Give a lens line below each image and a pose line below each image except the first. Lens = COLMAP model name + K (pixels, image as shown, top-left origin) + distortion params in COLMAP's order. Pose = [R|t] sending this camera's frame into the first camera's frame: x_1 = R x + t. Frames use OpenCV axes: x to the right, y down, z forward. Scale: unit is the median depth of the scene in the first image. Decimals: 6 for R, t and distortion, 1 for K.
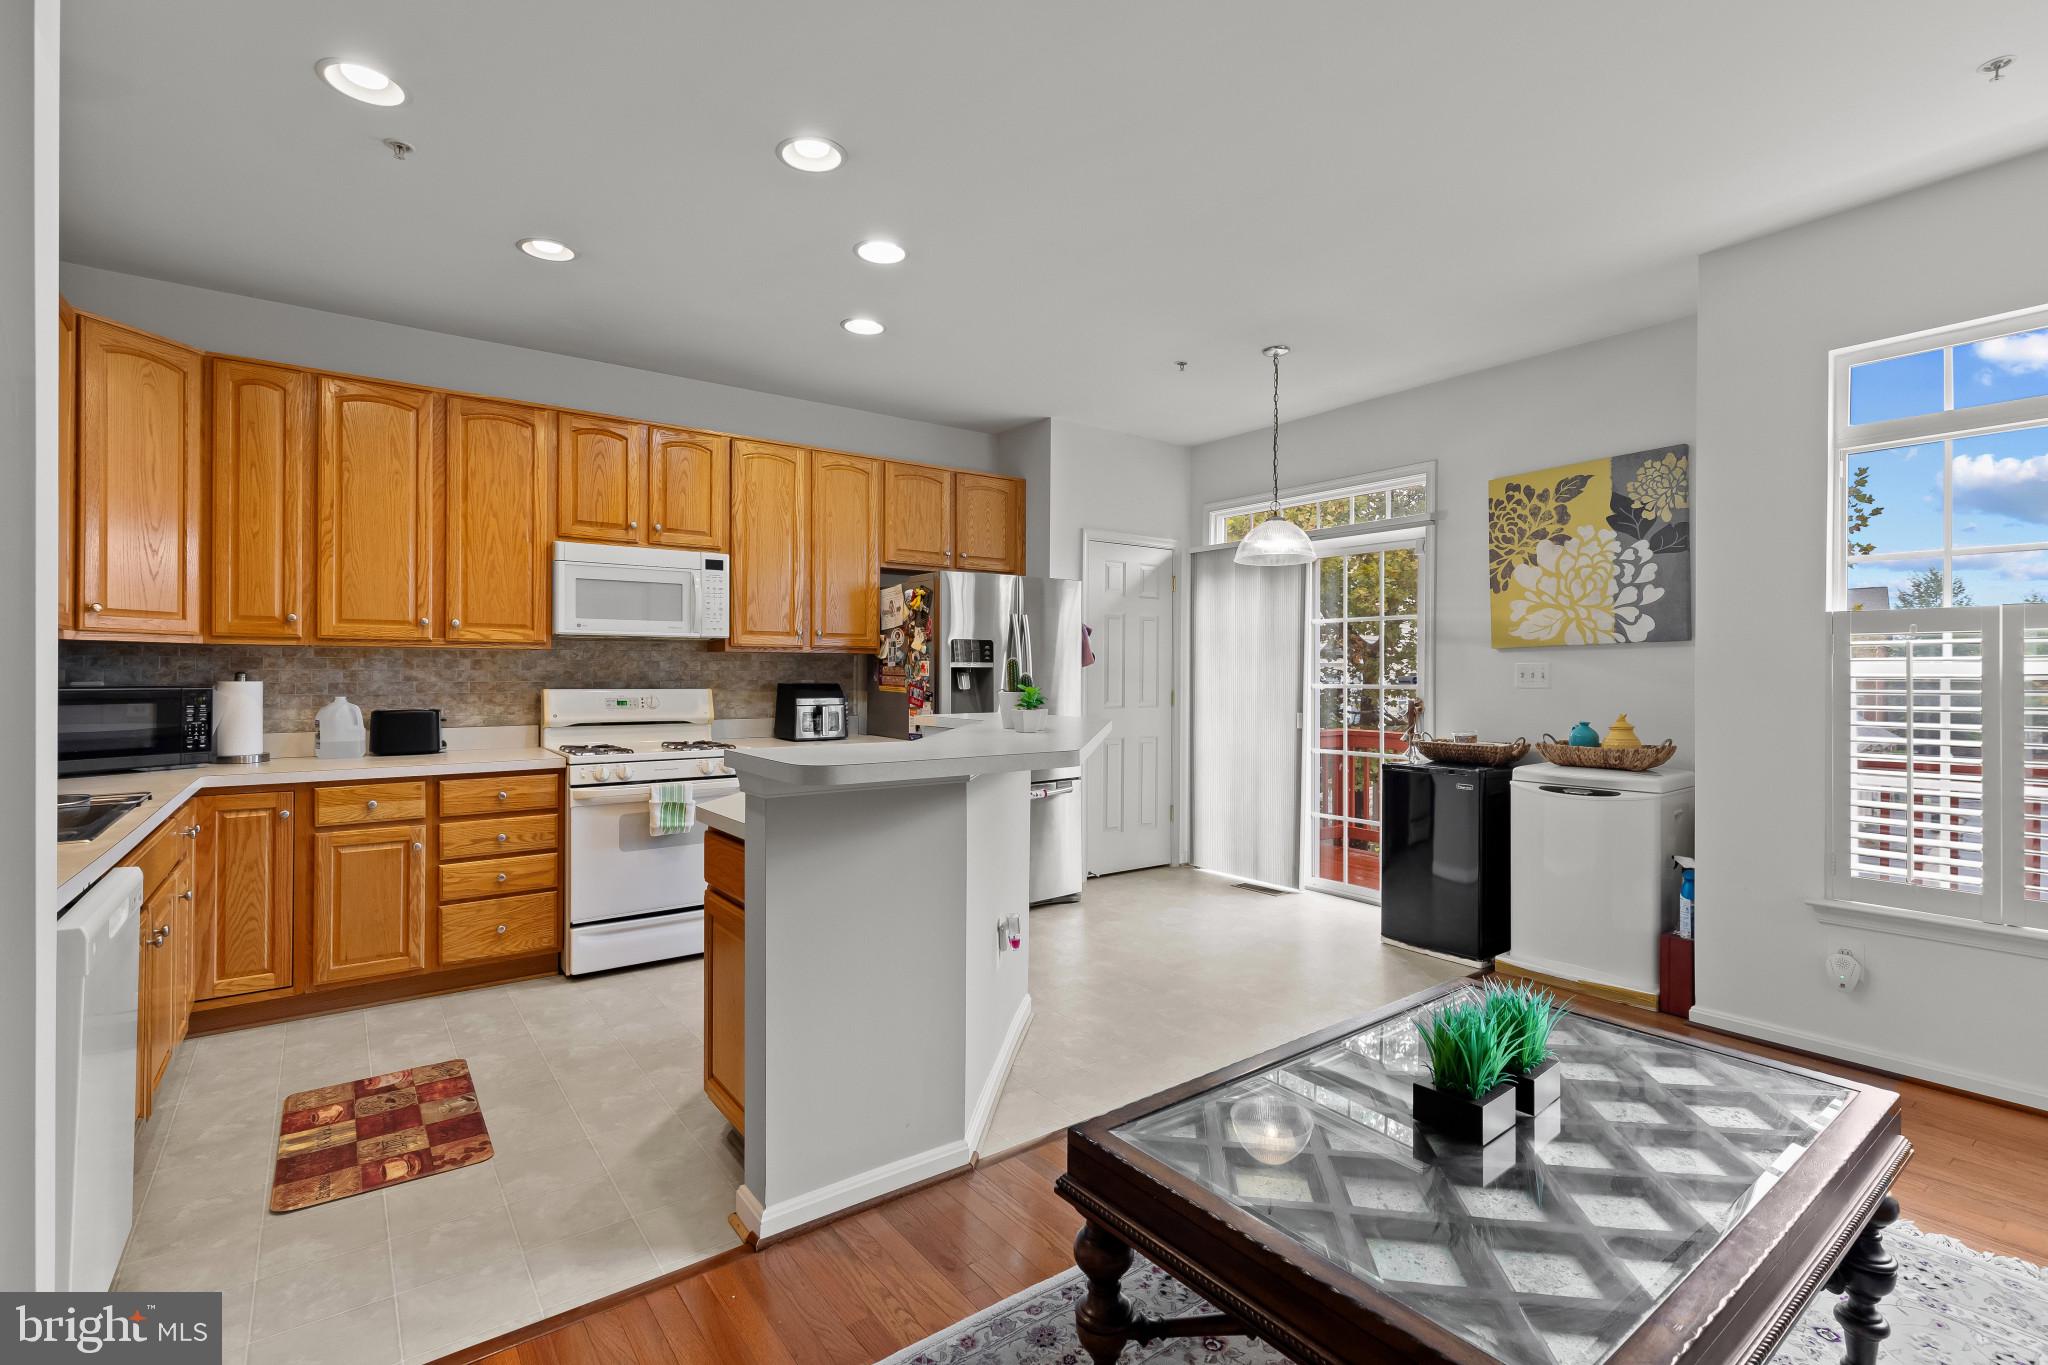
lens RADIAL K [[930.8, 0, 1030.0], [0, 930.8, 673.1], [0, 0, 1]] dist [0.007588, -0.003176]
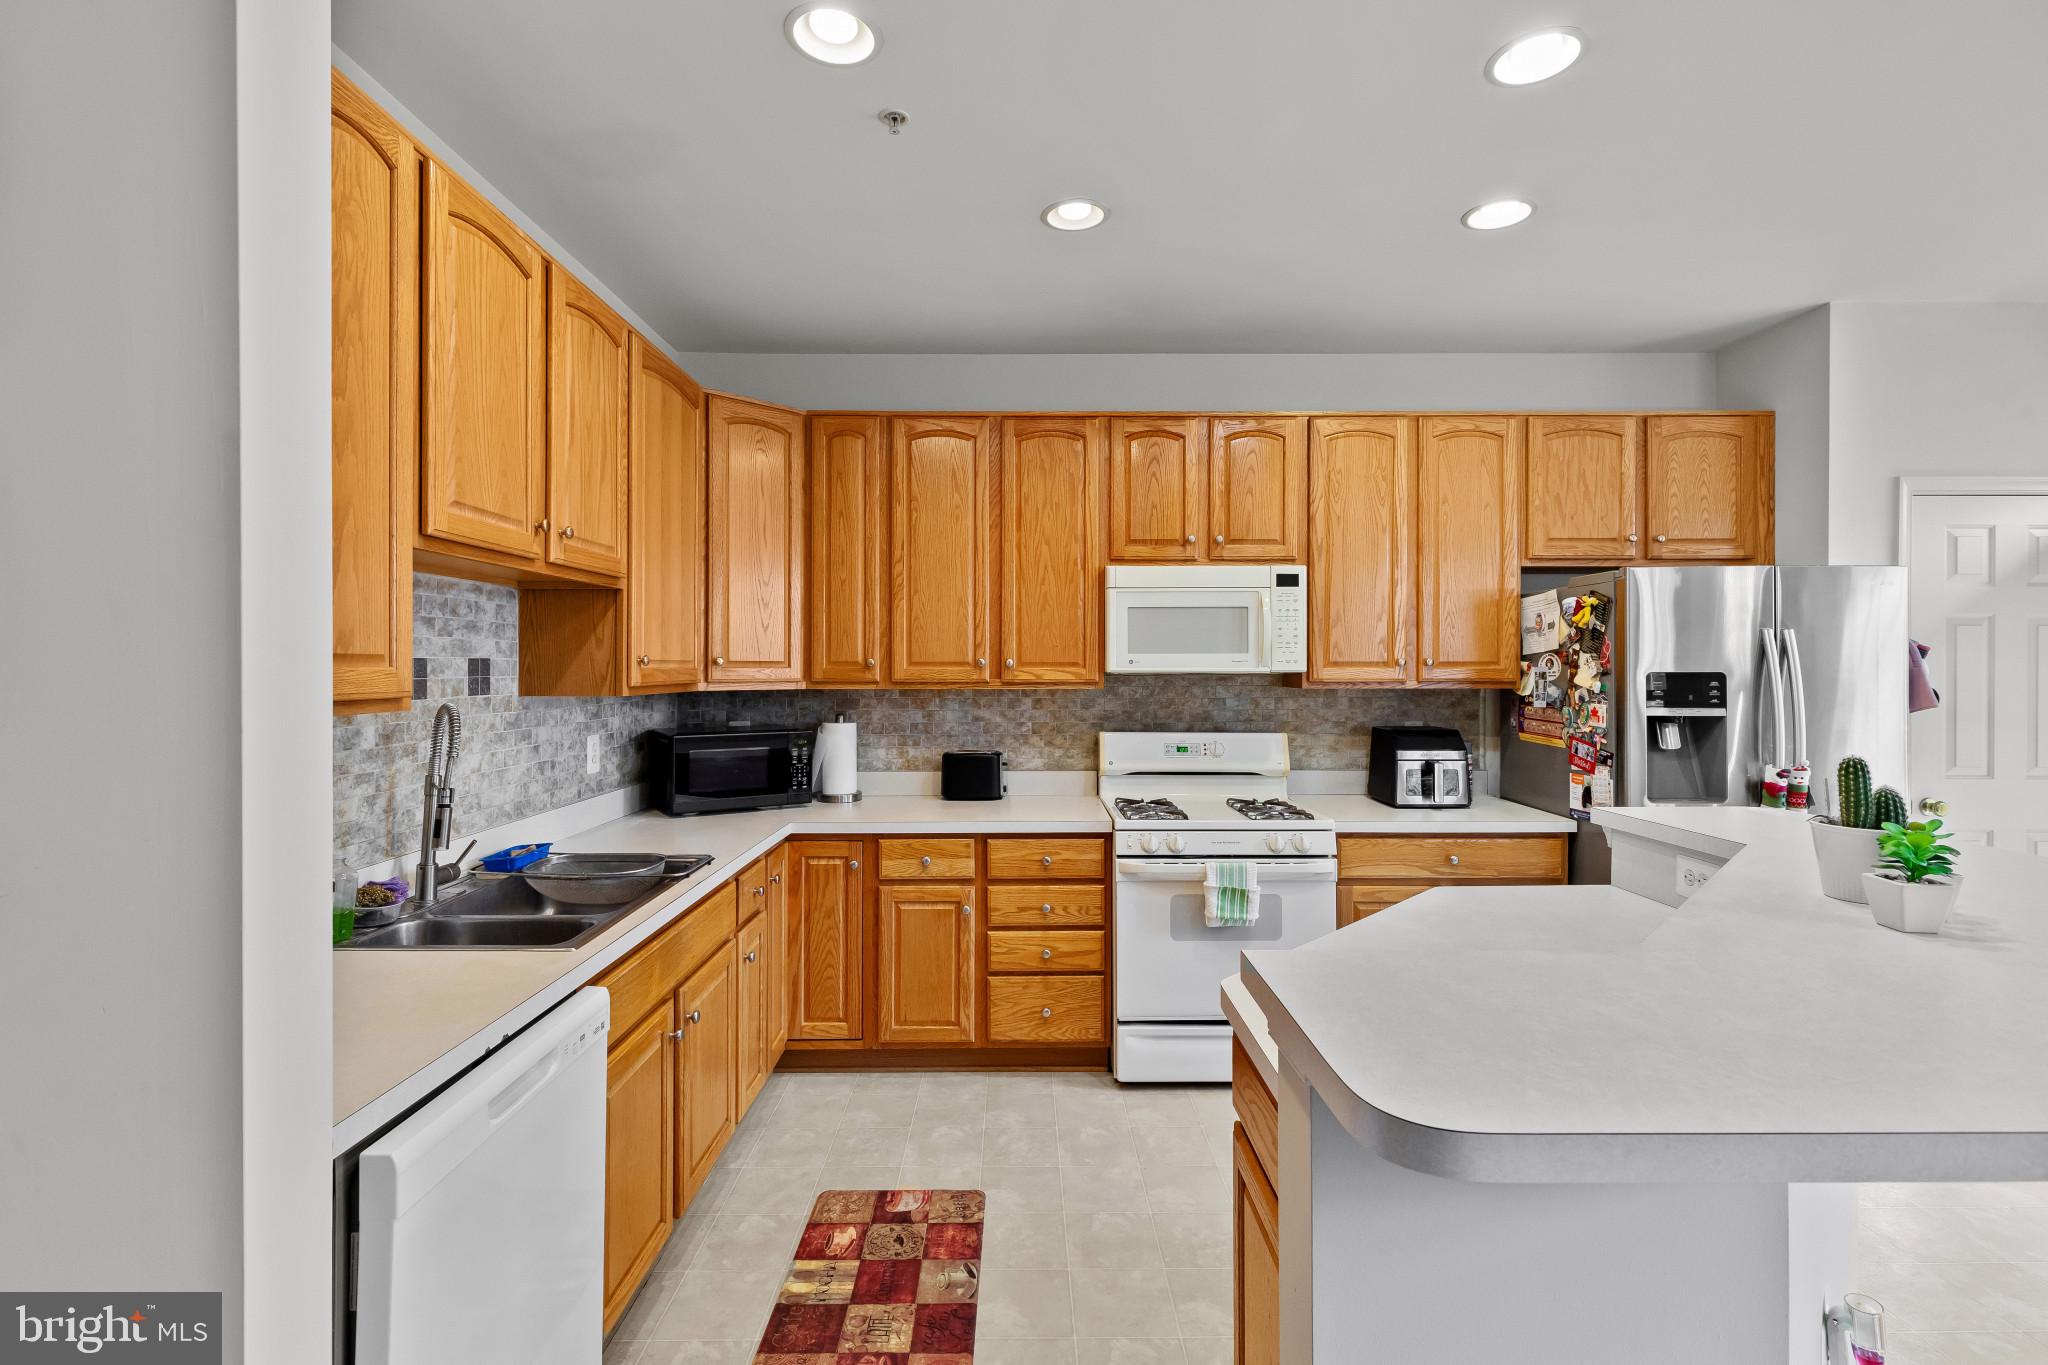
lens RADIAL K [[930.8, 0, 1025.9], [0, 930.8, 665.3], [0, 0, 1]] dist [0.007588, -0.003176]
pose [[0.805925, -0.004192, -0.592003, -0.062386], [0.001656, 0.999987, -0.004826, -0.050148], [0.592015, 0.002909, 0.805921, 0.287205]]
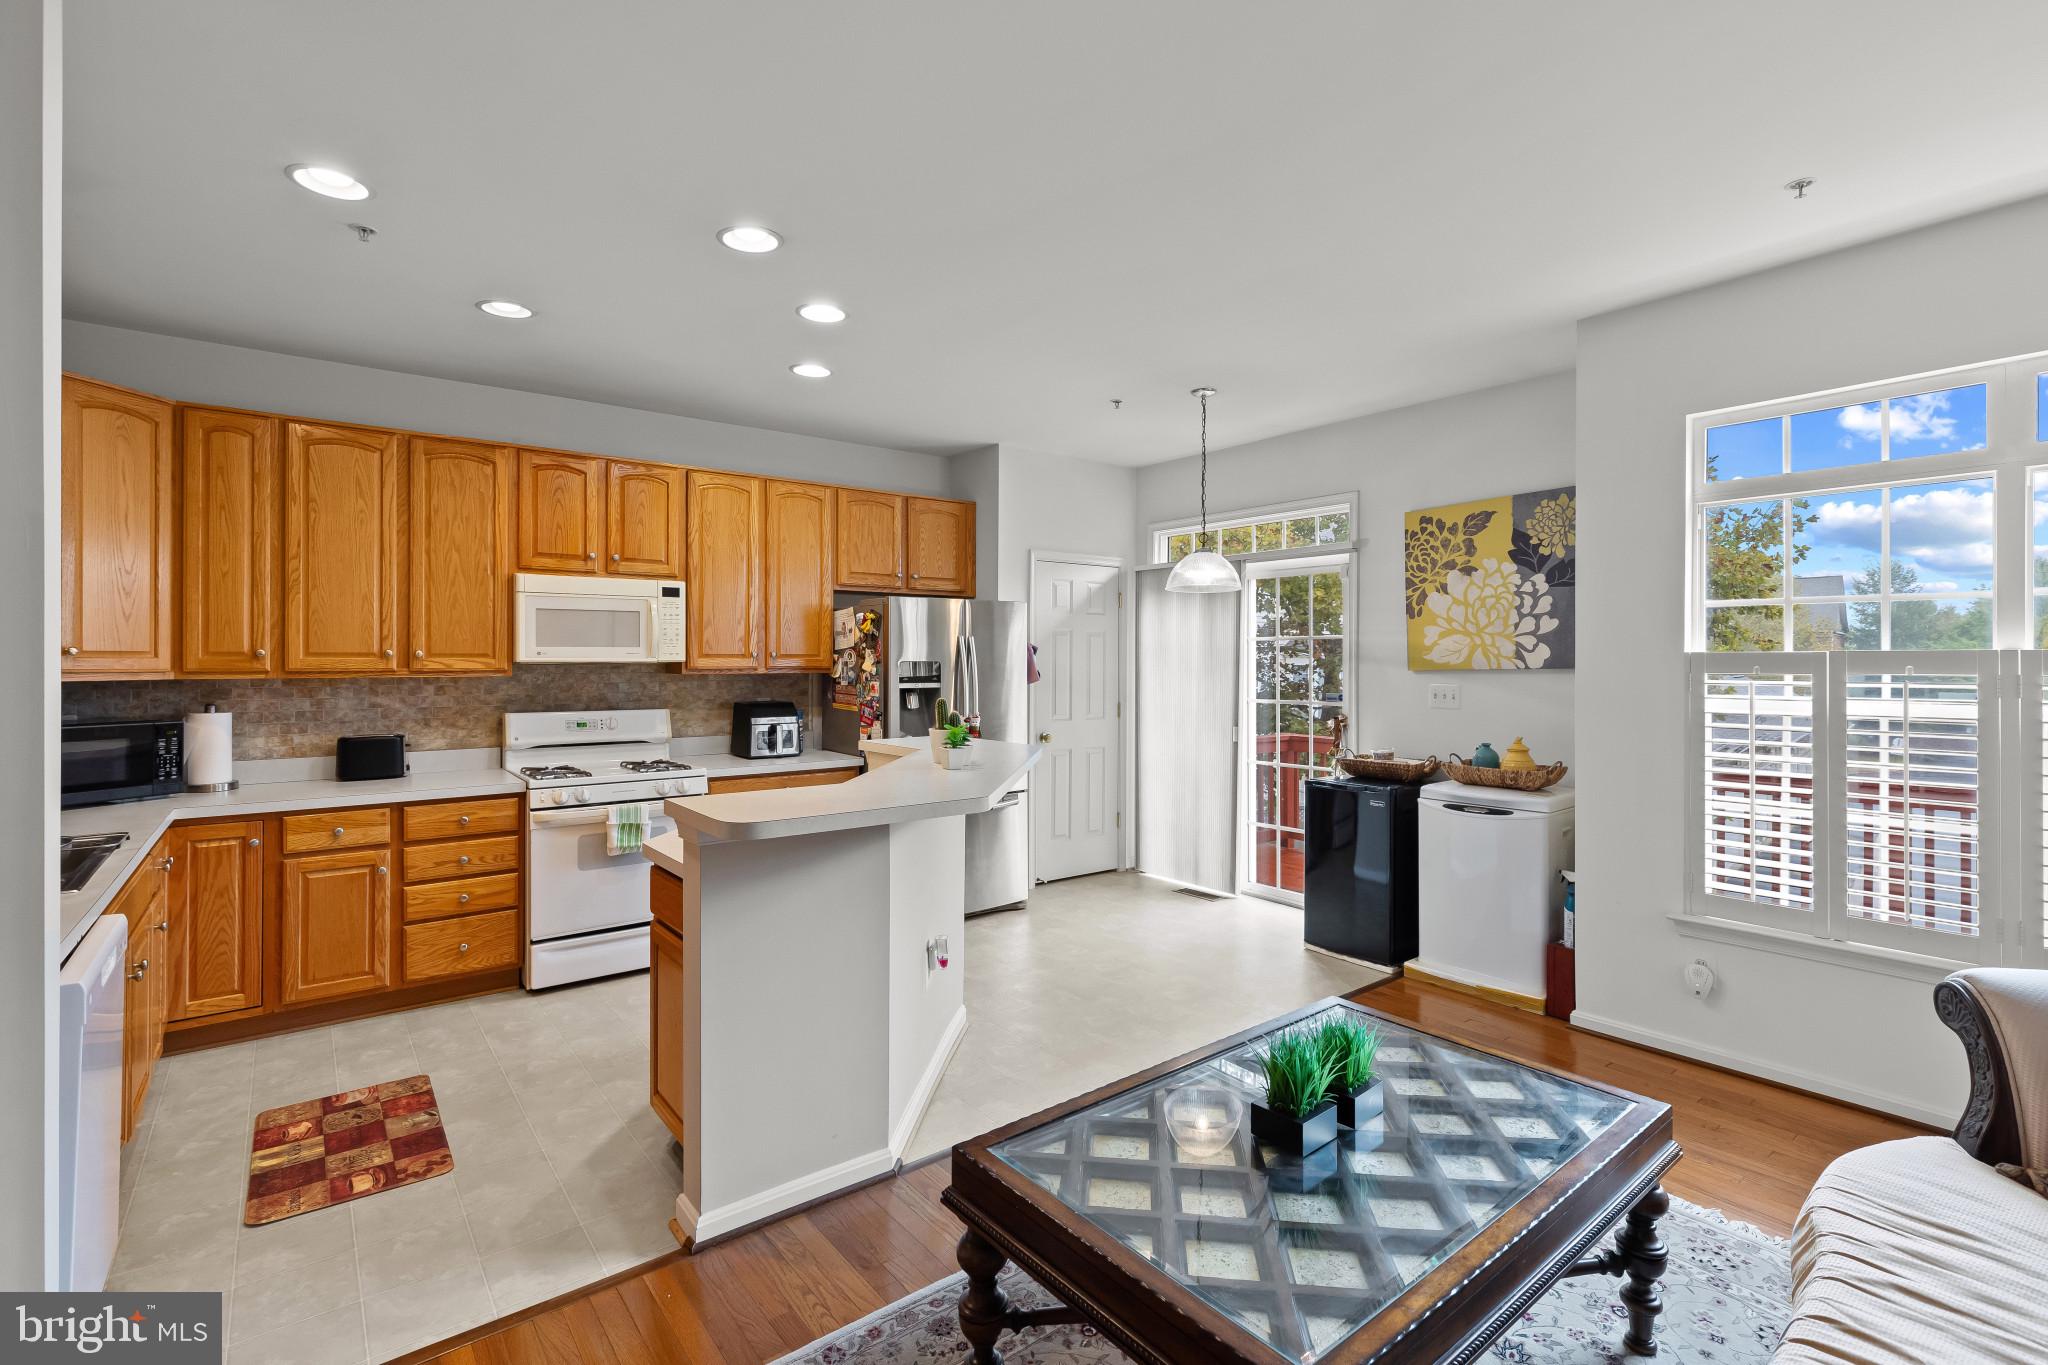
lens RADIAL K [[930.8, 0, 1027.9], [0, 930.8, 660.7], [0, 0, 1]] dist [0.007588, -0.003176]
pose [[0.999727, -0.002055, 0.023259, 0.045601], [0.002051, 0.999998, 0.000218, -0.048216], [-0.023259, -0.000170, 0.999729, -0.066833]]
